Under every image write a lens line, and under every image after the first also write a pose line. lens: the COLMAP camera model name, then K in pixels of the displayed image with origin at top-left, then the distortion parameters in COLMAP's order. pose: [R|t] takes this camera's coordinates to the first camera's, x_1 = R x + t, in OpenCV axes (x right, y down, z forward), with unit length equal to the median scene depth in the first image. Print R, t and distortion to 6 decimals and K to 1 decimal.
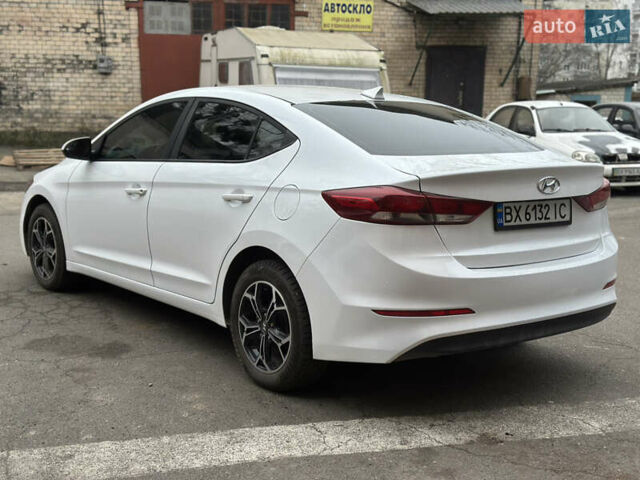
lens RADIAL K [[887.3, 0, 319.6], [0, 887.3, 232.7], [0, 0, 1]] dist [0.127722, 0.000000]
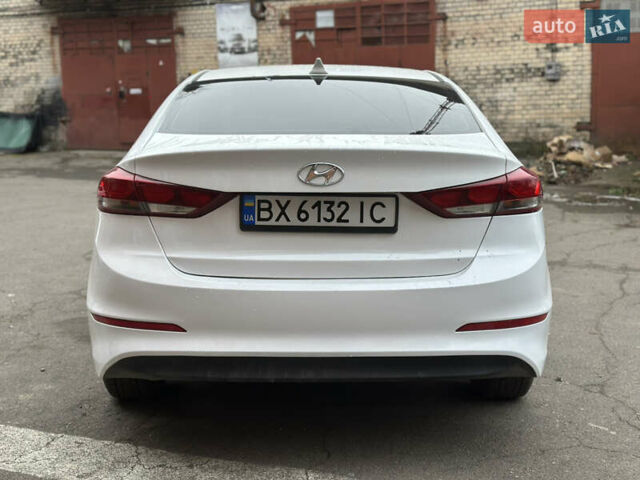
lens RADIAL K [[887.3, 0, 318.9], [0, 887.3, 240.0], [0, 0, 1]] dist [0.127722, 0.000000]
pose [[0.792035, 0.065801, -0.606919, 0.158737], [-0.073035, 0.997247, 0.012808, -0.001895], [0.606091, 0.034182, 0.794660, 0.096173]]
